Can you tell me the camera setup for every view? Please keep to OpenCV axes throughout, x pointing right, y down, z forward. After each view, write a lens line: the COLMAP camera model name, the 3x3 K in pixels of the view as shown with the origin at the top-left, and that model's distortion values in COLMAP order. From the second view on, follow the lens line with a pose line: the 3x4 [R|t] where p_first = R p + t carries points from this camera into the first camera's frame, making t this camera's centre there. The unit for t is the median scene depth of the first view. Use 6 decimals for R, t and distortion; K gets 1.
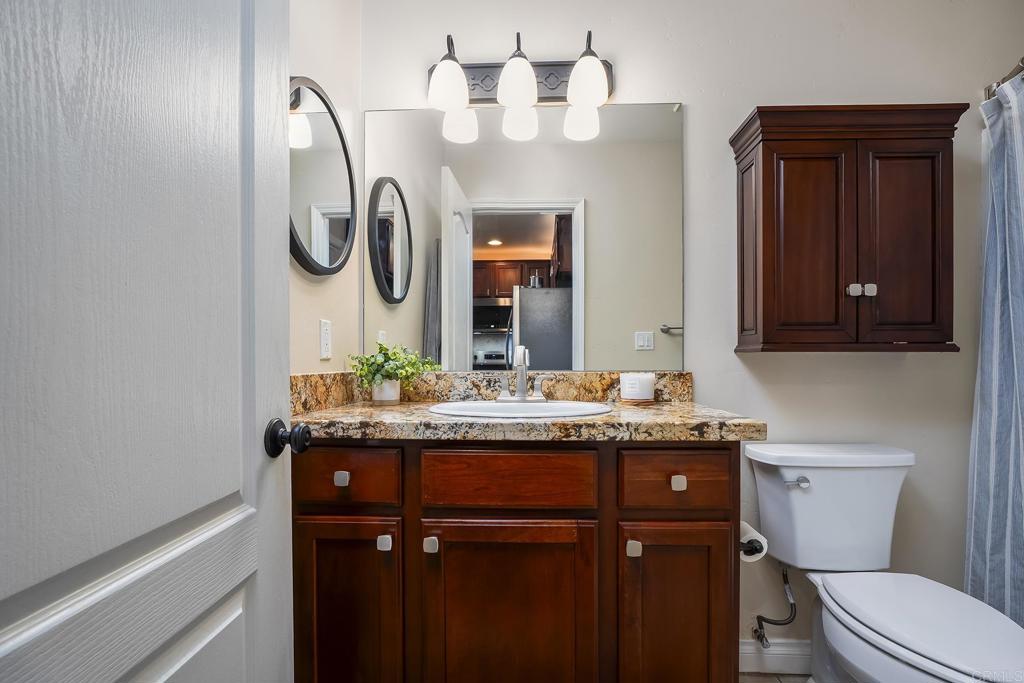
lens RADIAL K [[502.6, 0, 511.0], [0, 502.6, 361.5], [0, 0, 1]] dist [-0.029162, 0.021056]
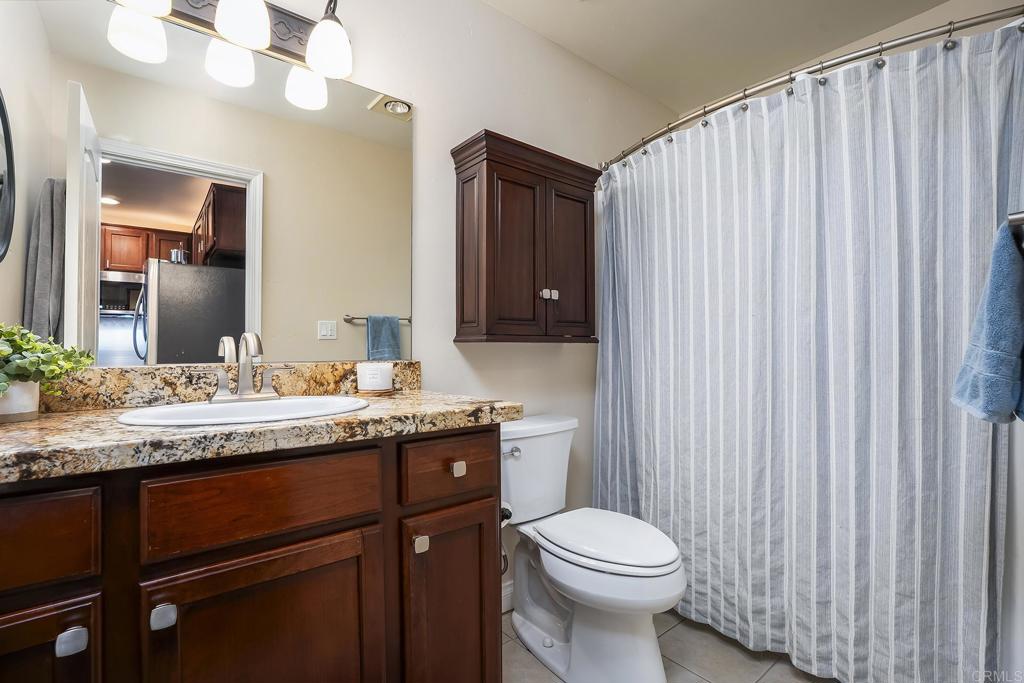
lens RADIAL K [[477.6, 0, 512.0], [0, 477.6, 341.5], [0, 0, 1]] dist [-0.035688, 0.021922]
pose [[0.753584, 0.008636, 0.657295, -0.178331], [0.004107, 0.999832, -0.017845, -0.001082], [-0.657339, 0.016147, 0.753422, 0.144487]]
